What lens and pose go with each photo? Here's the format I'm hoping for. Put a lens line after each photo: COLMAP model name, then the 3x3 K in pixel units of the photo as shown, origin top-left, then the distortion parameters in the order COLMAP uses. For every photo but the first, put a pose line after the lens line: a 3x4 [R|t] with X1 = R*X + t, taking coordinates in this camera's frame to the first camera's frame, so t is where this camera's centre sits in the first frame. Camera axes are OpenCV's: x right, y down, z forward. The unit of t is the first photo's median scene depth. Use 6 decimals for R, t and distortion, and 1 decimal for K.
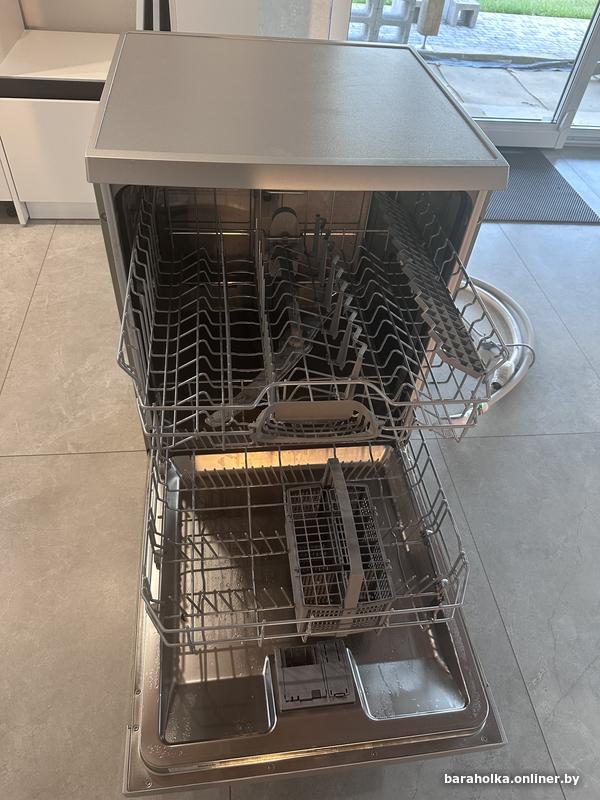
lens RADIAL K [[547.7, 0, 300.0], [0, 547.7, 400.0], [0, 0, 1]] dist [-0.005946, -0.002537]
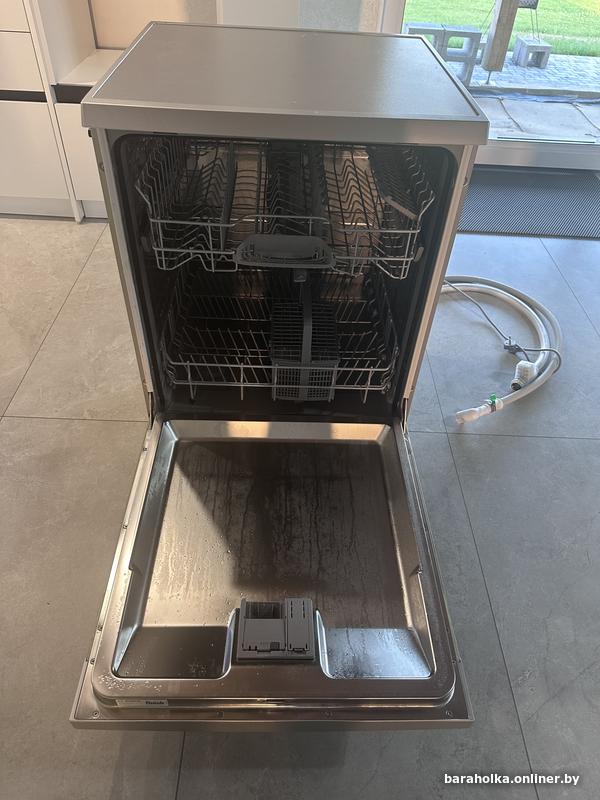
lens RADIAL K [[559.3, 0, 300.0], [0, 559.3, 400.0], [0, 0, 1]] dist [0.000946, -0.006171]
pose [[0.991671, 0.070262, -0.107947, 0.101202], [-0.078886, 0.993843, -0.077803, 0.117537], [0.101816, 0.085671, 0.991107, -0.014216]]
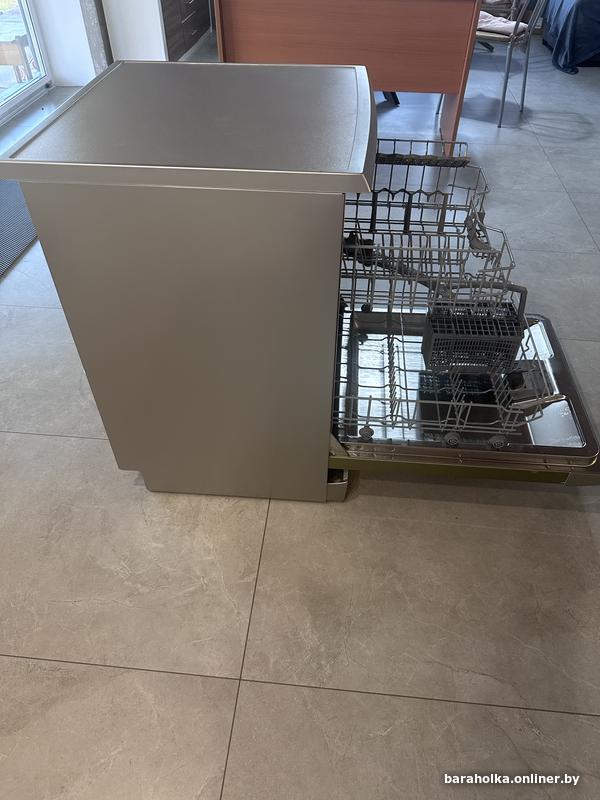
lens RADIAL K [[559.3, 0, 300.0], [0, 559.3, 400.0], [0, 0, 1]] dist [0.000946, -0.006171]
pose [[0.216123, -0.735245, 0.642421, -0.816577], [0.735564, 0.555292, 0.388069, -0.381785], [-0.642057, 0.388671, 0.660831, 0.261479]]
